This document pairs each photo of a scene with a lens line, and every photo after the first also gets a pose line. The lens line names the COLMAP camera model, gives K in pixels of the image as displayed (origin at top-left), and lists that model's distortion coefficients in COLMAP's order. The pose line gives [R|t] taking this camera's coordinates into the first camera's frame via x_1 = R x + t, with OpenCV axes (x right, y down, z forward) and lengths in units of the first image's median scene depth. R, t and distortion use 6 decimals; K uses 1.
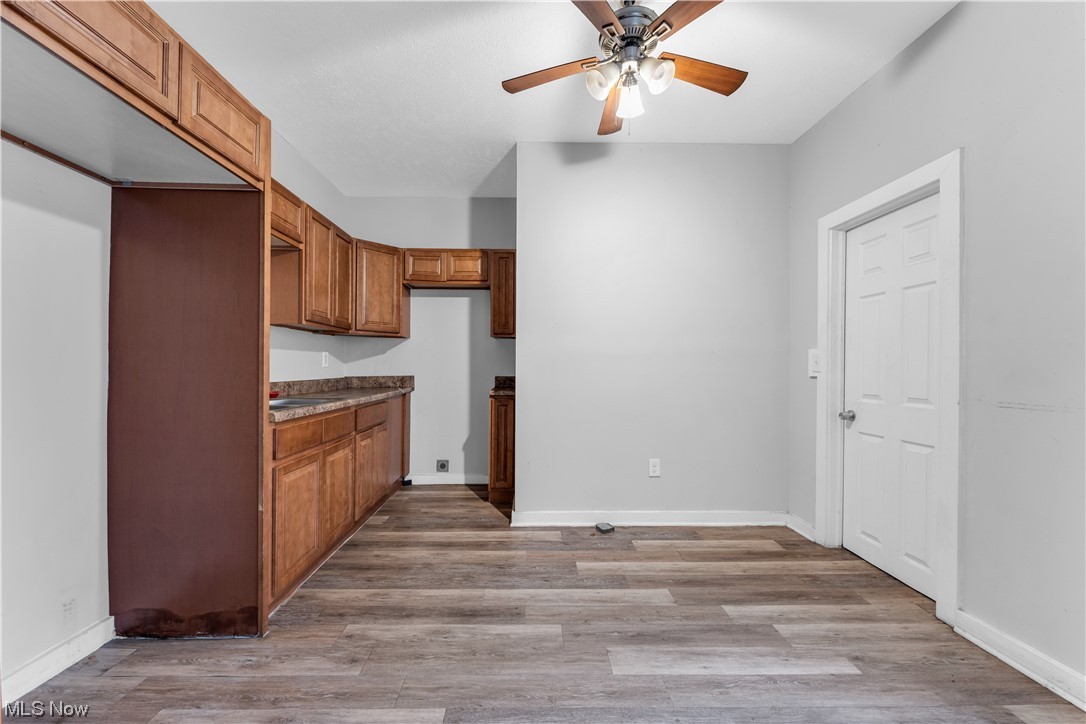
lens RADIAL K [[437.3, 0, 536.0], [0, 437.3, 366.0], [0, 0, 1]] dist [0.002232, 0.000196]
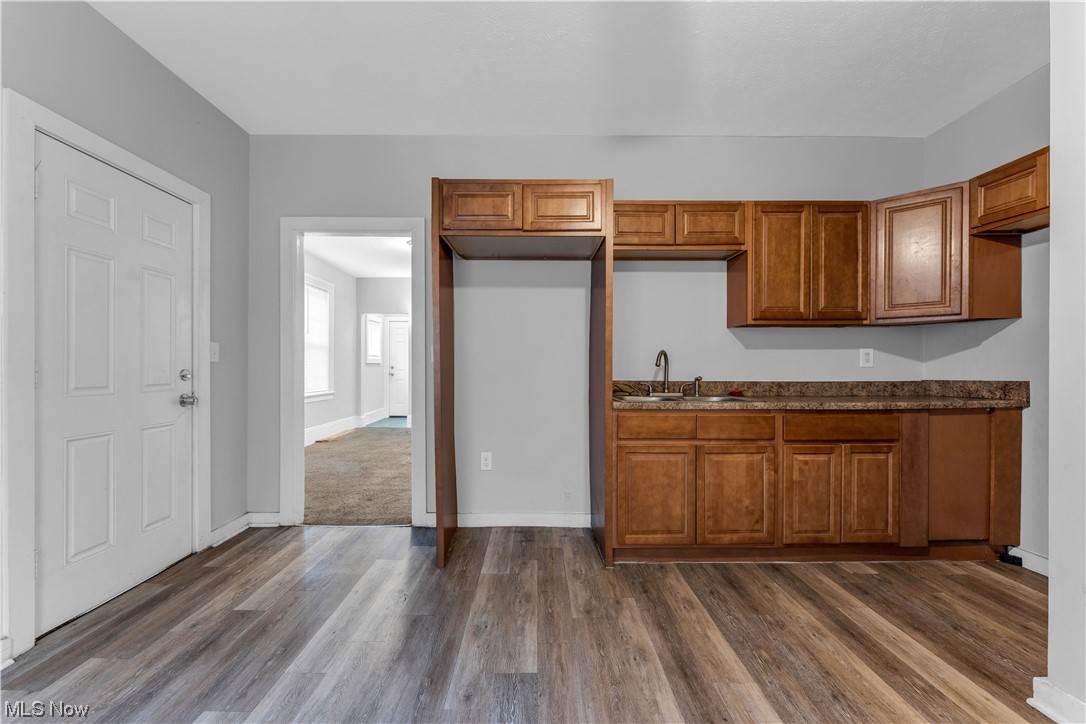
lens RADIAL K [[437.3, 0, 535.5], [0, 437.3, 366.9], [0, 0, 1]] dist [0.002232, 0.000196]
pose [[-0.017686, -0.006501, -0.999822, 0.496777], [0.002636, 0.999975, -0.006548, 0.007735], [0.999840, -0.002751, -0.017669, 0.556119]]
